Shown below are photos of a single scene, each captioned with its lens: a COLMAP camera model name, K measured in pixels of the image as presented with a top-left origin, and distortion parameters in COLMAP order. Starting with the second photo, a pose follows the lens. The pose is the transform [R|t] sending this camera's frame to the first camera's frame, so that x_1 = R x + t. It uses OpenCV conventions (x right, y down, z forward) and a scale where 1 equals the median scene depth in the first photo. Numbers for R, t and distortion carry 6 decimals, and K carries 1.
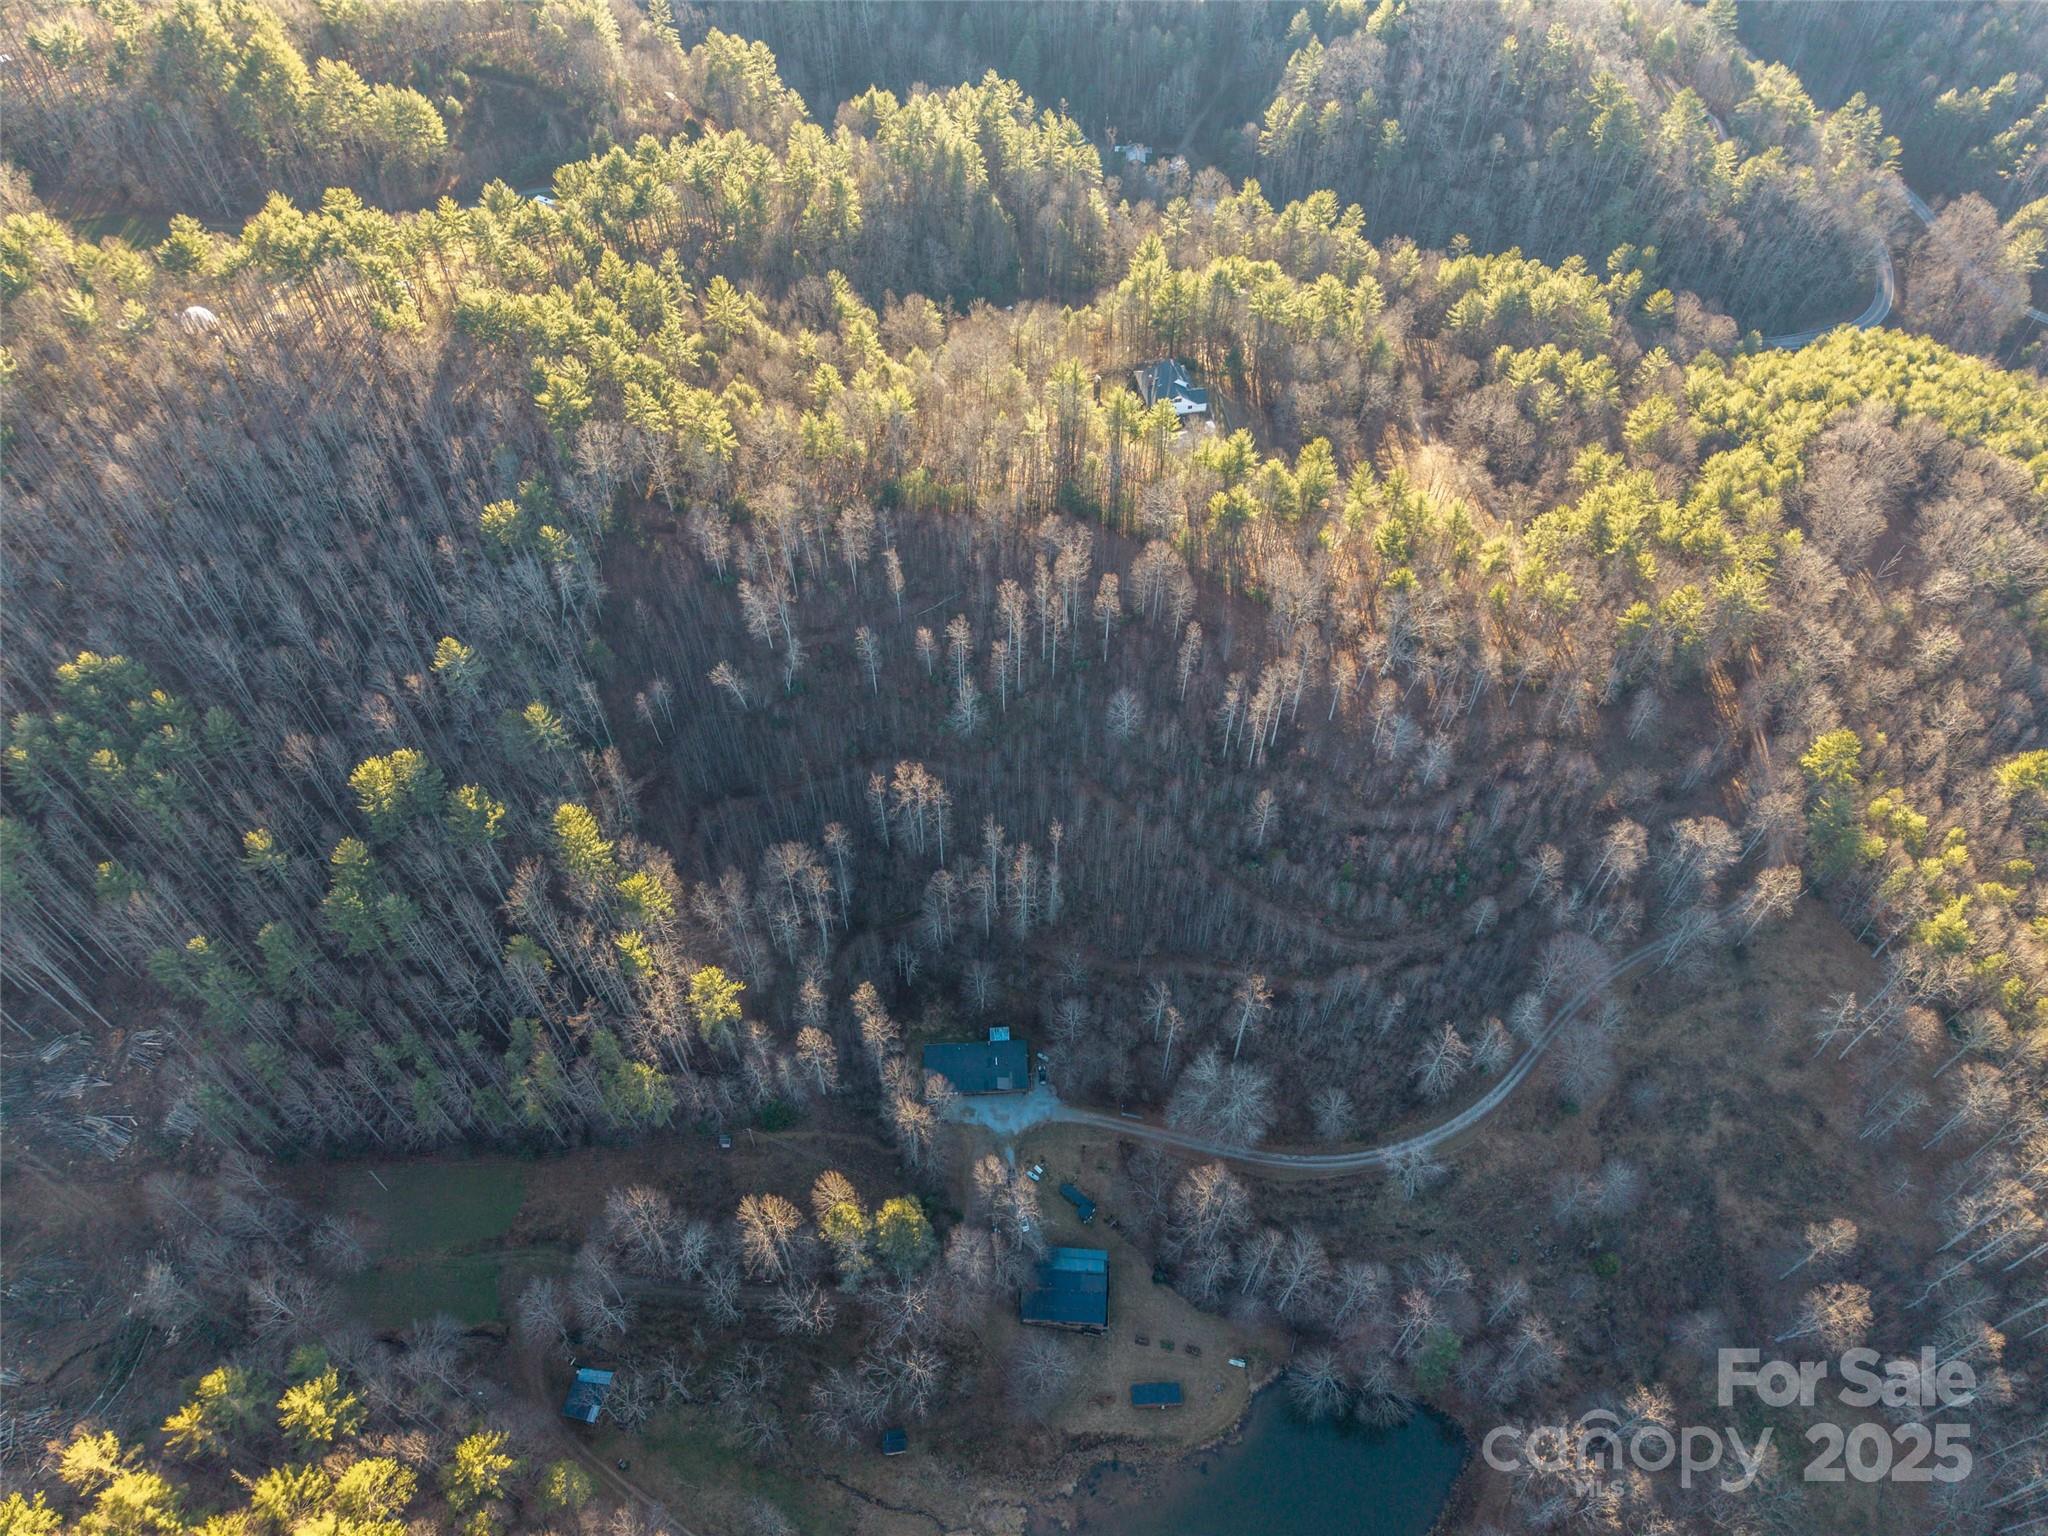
lens RADIAL K [[1417.1, 0, 1037.1], [0, 1417.1, 767.2], [0, 0, 1]] dist [-0.005000, -0.002883]
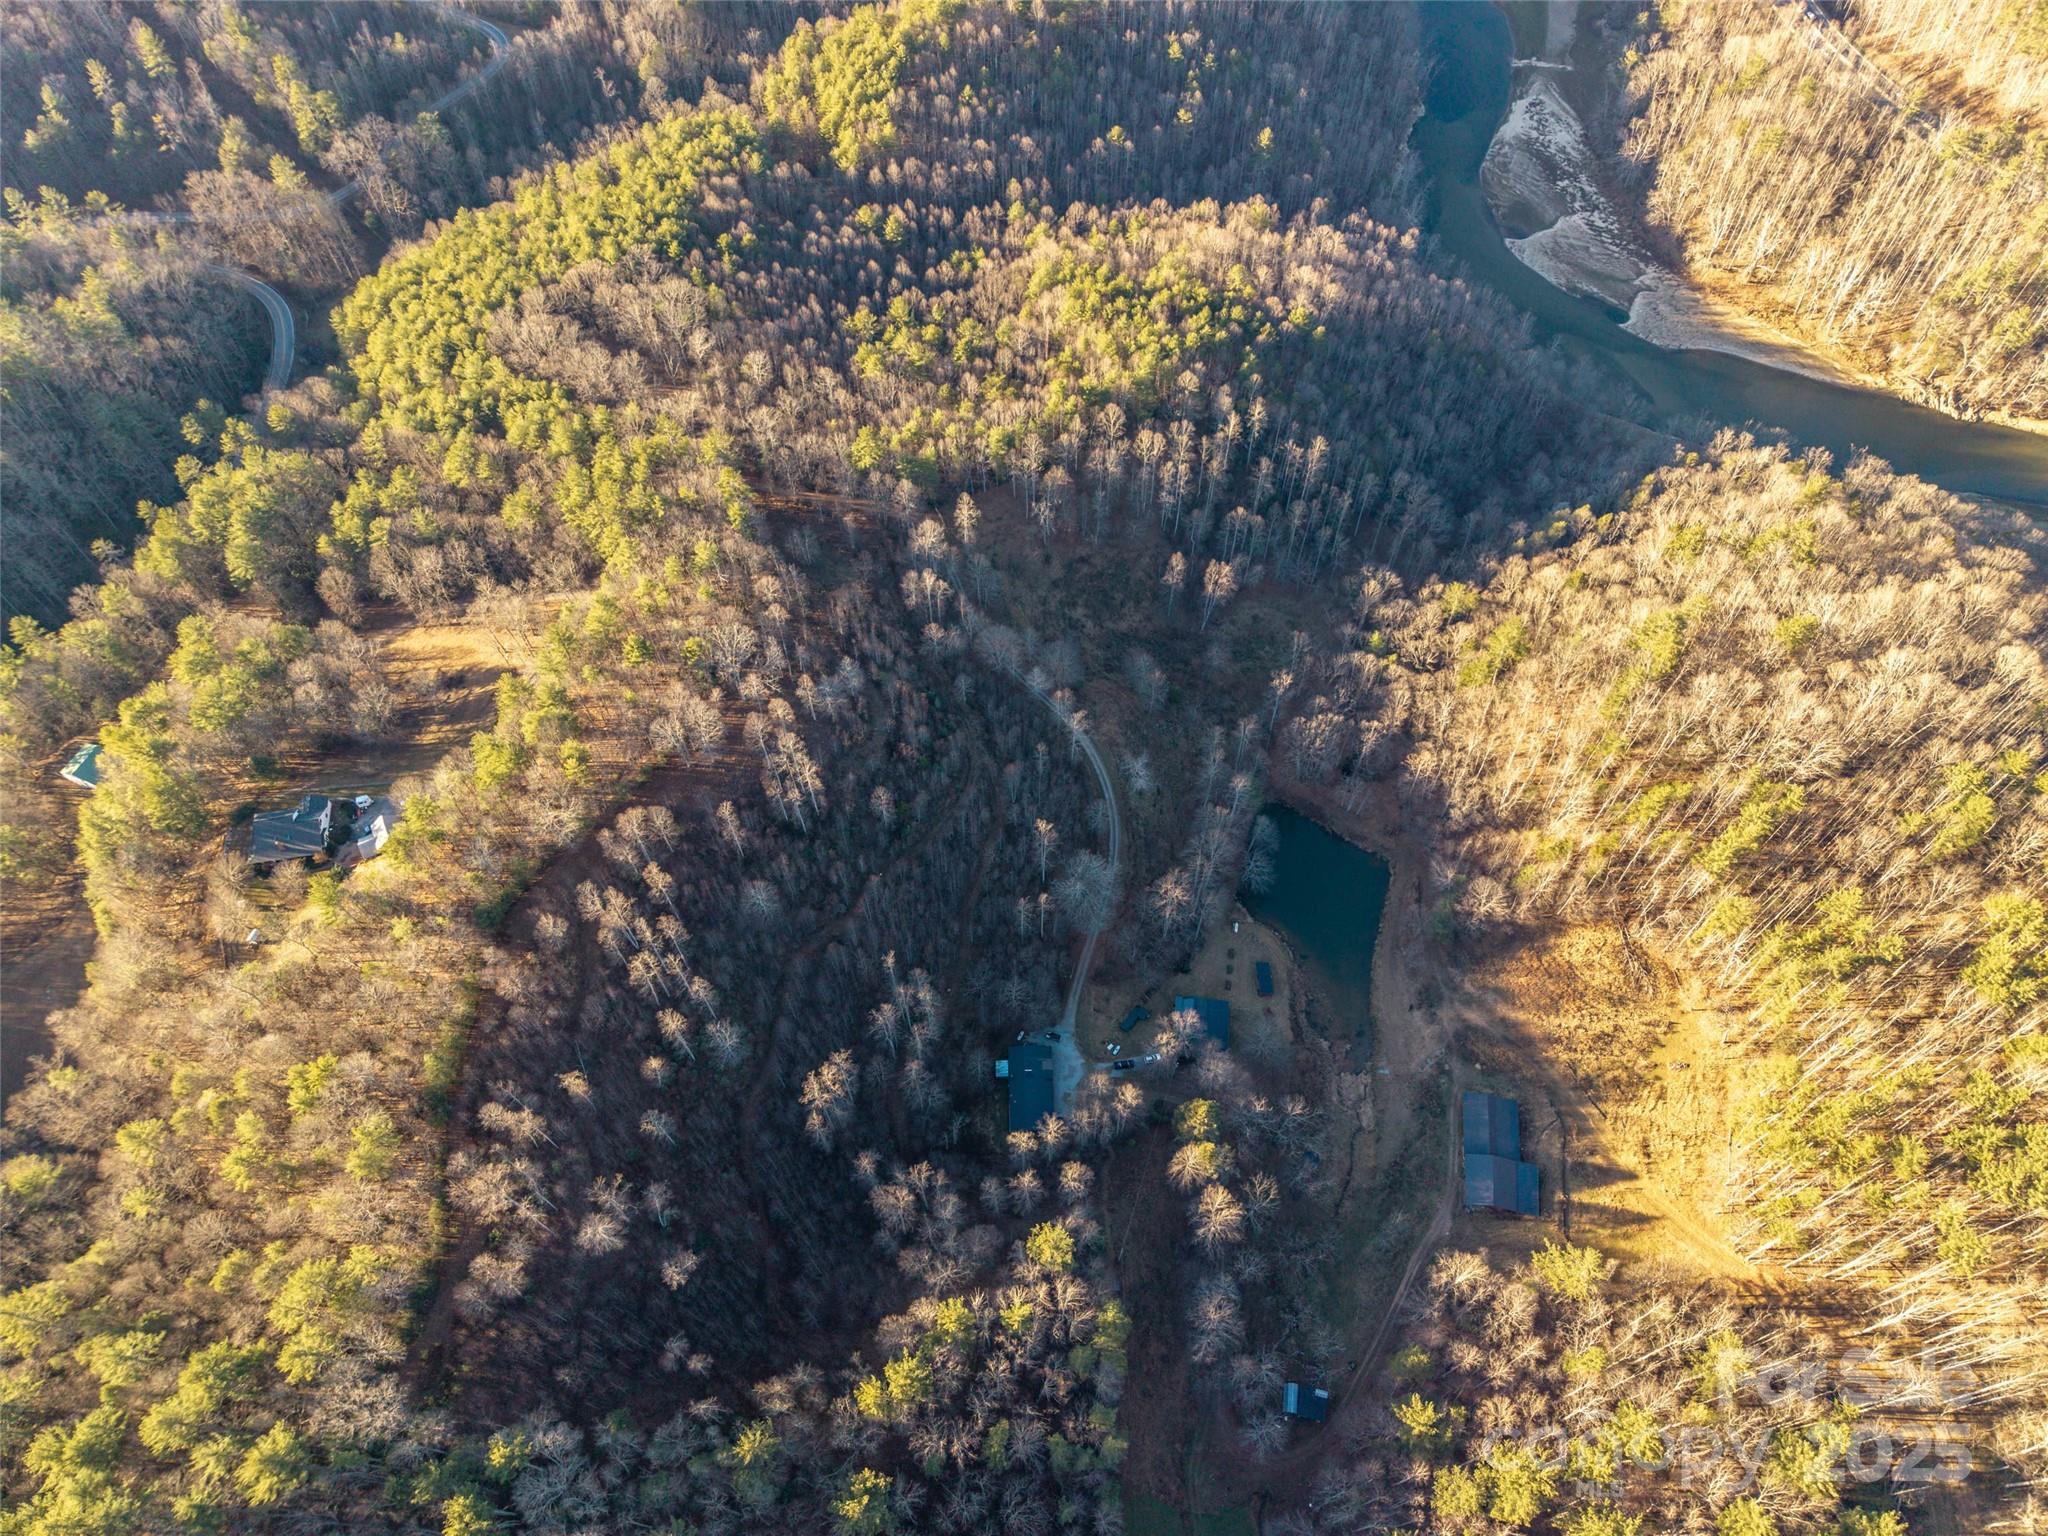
lens RADIAL K [[1417.1, 0, 1037.1], [0, 1417.1, 767.2], [0, 0, 1]] dist [-0.005000, -0.002883]
pose [[0.004376, -0.836054, 0.548630, -0.454949], [0.759813, 0.359466, 0.541728, -0.508287], [-0.650127, 0.414486, 0.636817, 0.123343]]
